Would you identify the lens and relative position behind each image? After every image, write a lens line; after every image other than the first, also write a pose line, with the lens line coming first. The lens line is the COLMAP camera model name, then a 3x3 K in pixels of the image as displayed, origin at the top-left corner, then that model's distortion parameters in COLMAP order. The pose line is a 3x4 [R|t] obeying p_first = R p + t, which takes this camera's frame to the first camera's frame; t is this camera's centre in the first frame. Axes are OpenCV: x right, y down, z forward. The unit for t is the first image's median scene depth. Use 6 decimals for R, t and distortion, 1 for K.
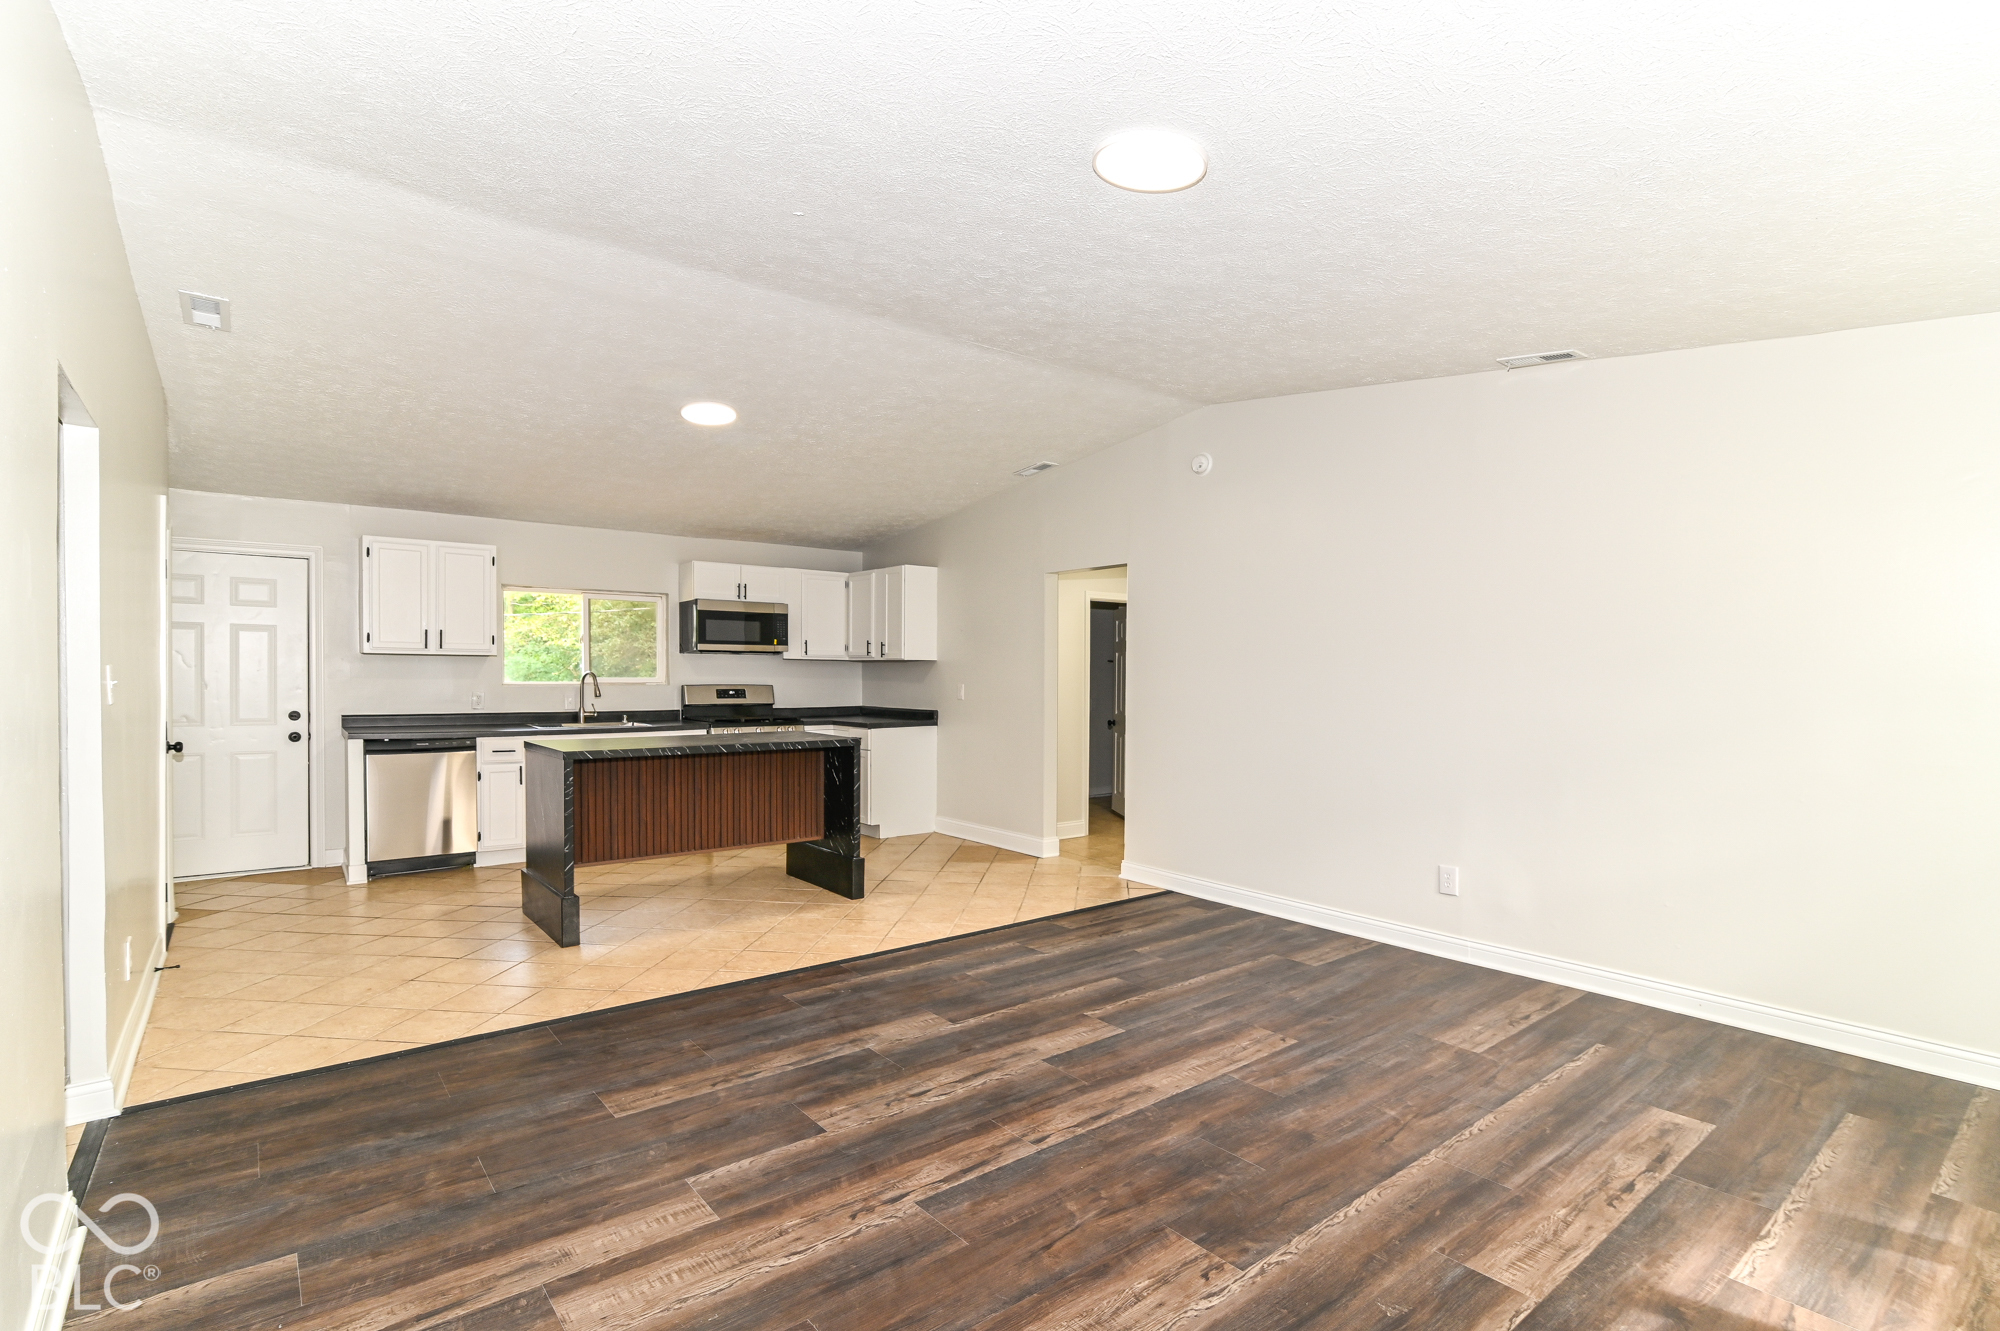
lens RADIAL K [[946.4, 0, 1011.5], [0, 946.4, 671.1], [0, 0, 1]] dist [-0.009656, -0.000581]
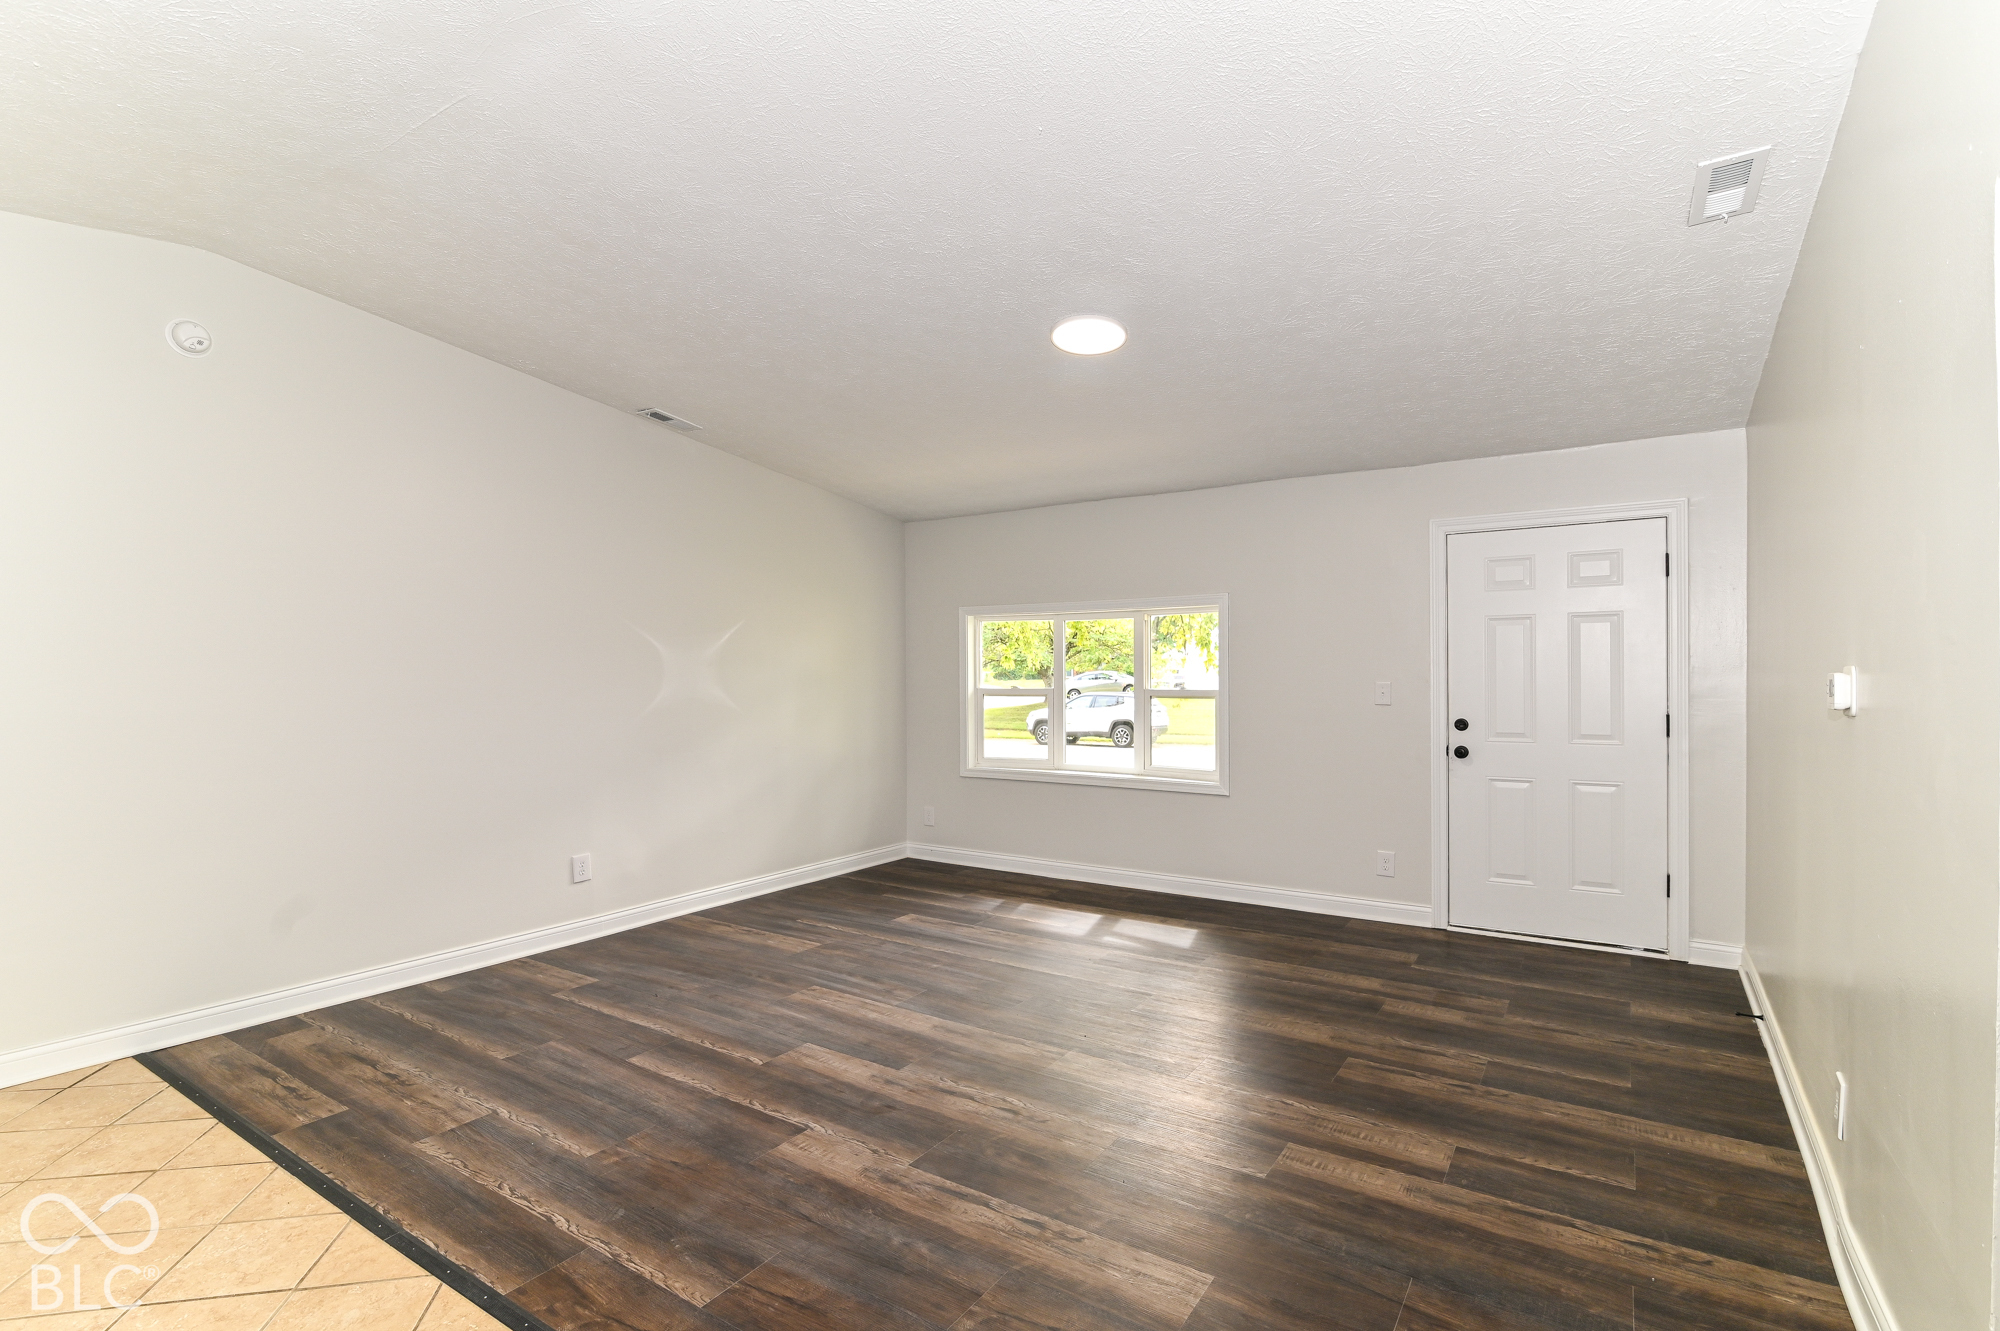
lens RADIAL K [[946.4, 0, 1003.3], [0, 946.4, 669.9], [0, 0, 1]] dist [-0.009656, -0.000581]
pose [[-0.303671, -0.004625, 0.952766, -0.879708], [-0.001947, 0.999989, 0.004234, -0.003133], [-0.952775, -0.000569, -0.303677, 1.136588]]
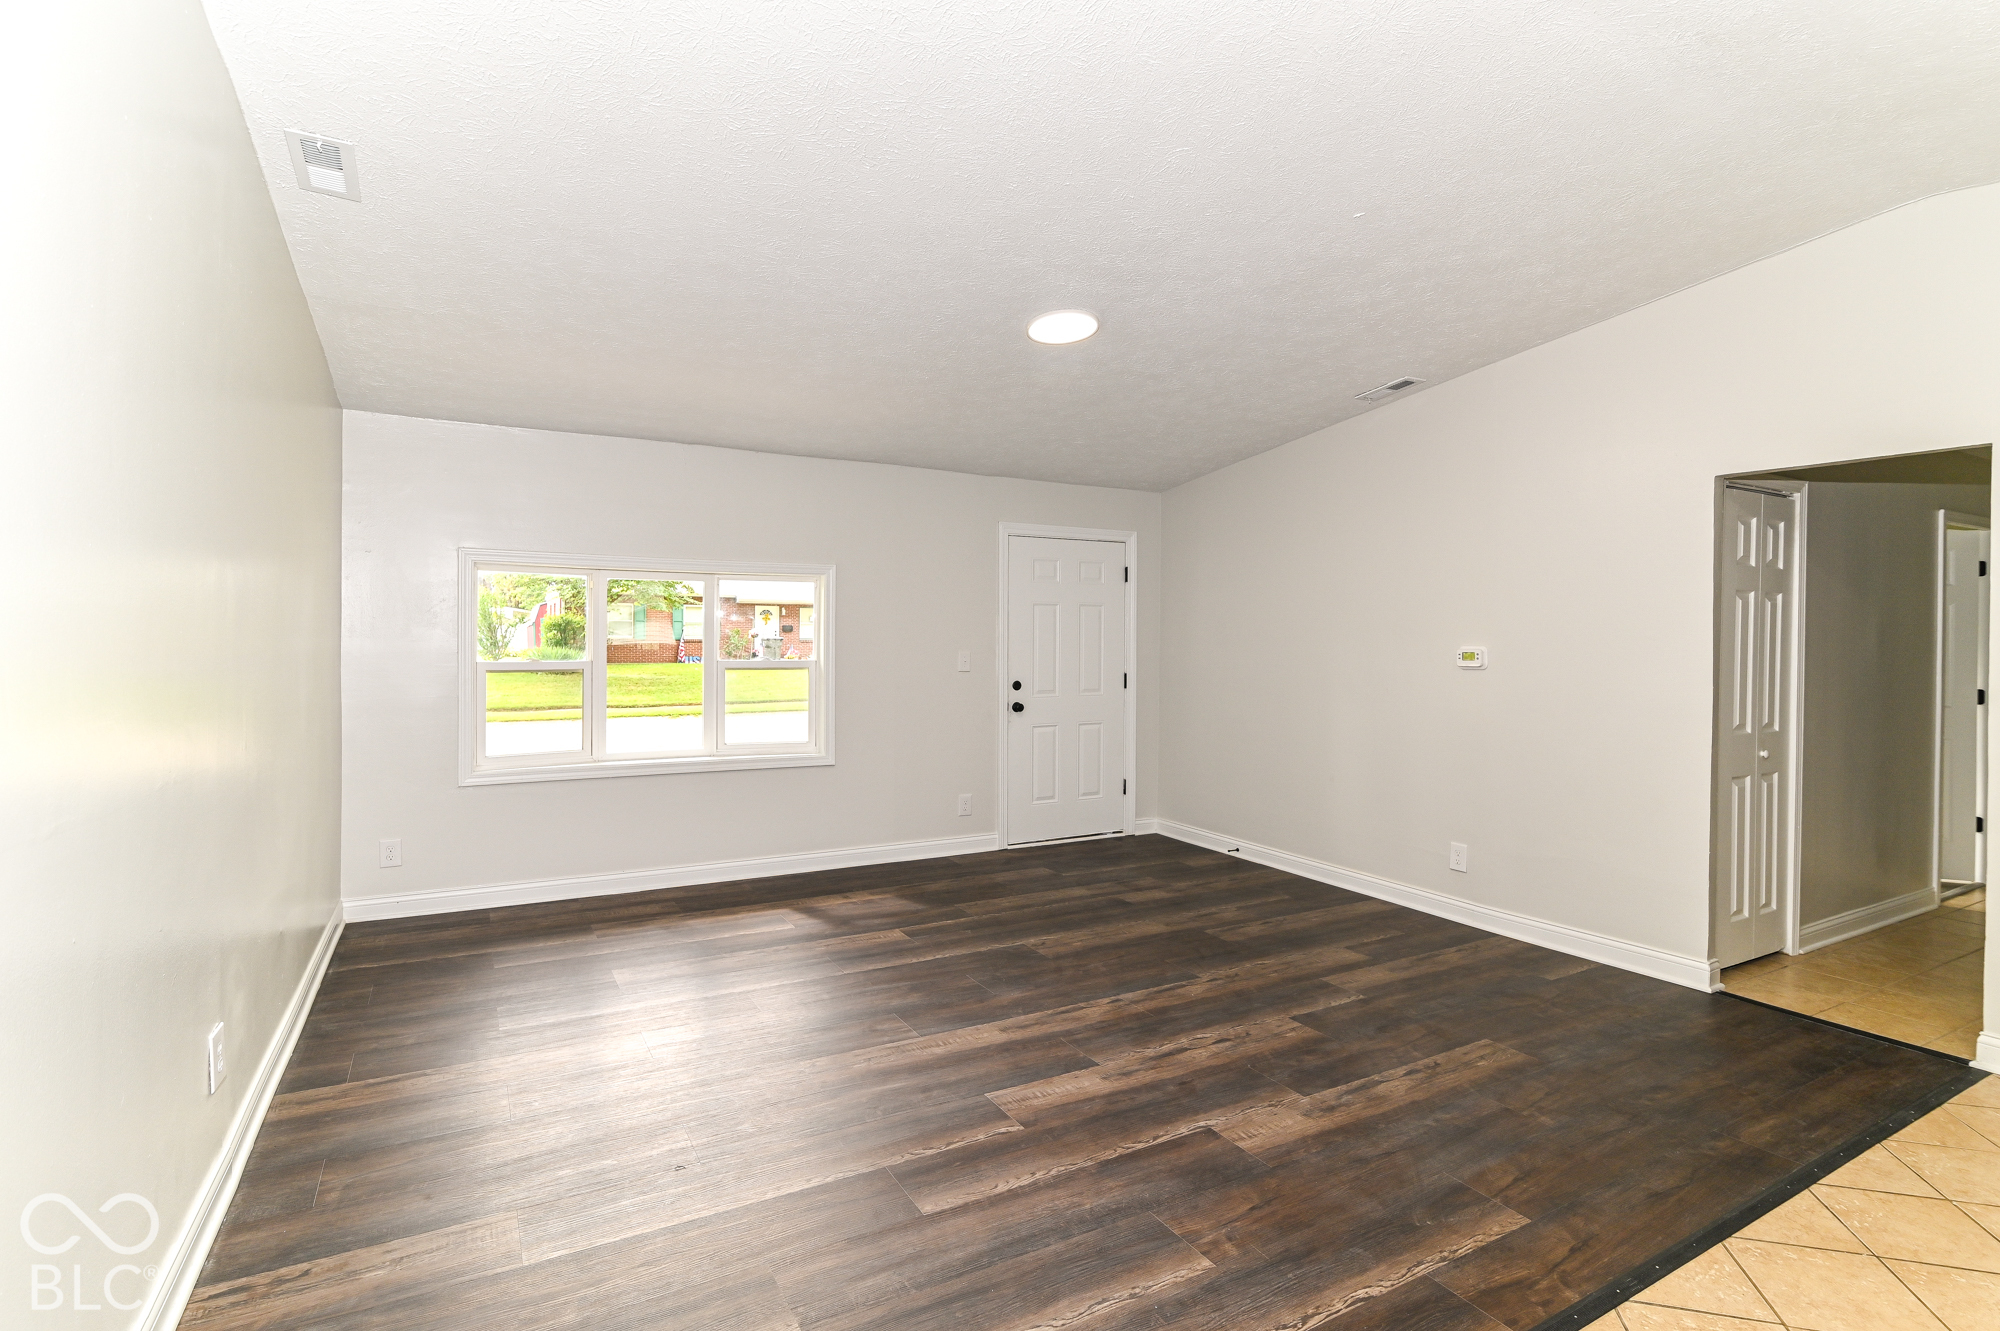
lens RADIAL K [[946.4, 0, 997.4], [0, 946.4, 648.9], [0, 0, 1]] dist [-0.009656, -0.000581]
pose [[-0.984743, -0.016279, 0.173251, -0.021748], [-0.015319, 0.999859, 0.006875, 0.002106], [-0.173339, 0.004116, -0.984854, 1.830335]]
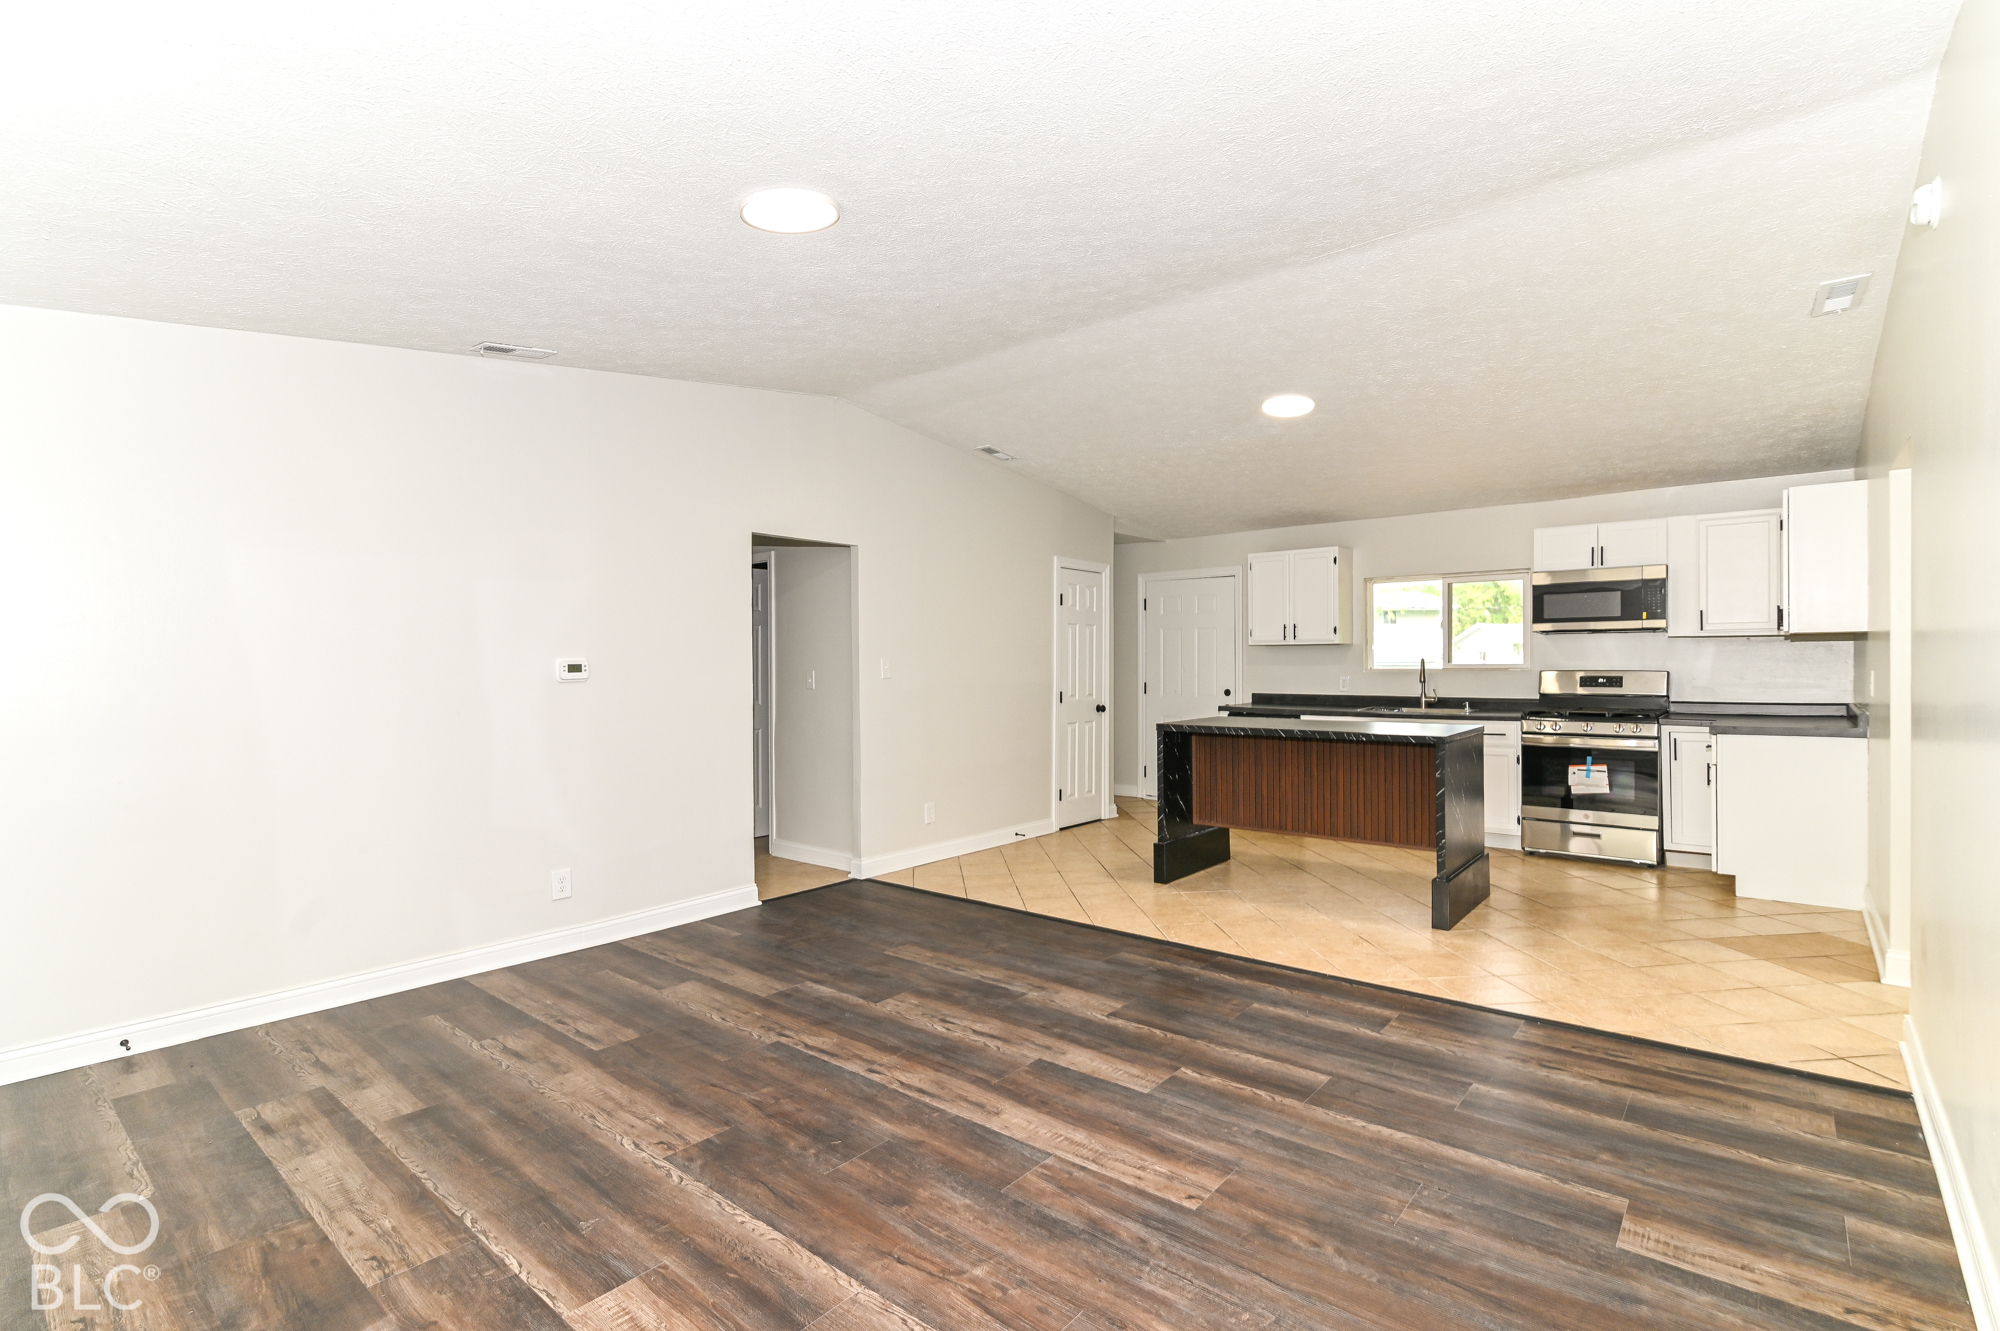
lens RADIAL K [[946.4, 0, 1000.4], [0, 946.4, 666.0], [0, 0, 1]] dist [-0.009656, -0.000581]
pose [[0.184328, 0.000209, -0.982865, 0.939773], [0.013824, 0.999901, 0.002805, 0.001791], [0.982767, -0.014104, 0.184307, 0.749134]]
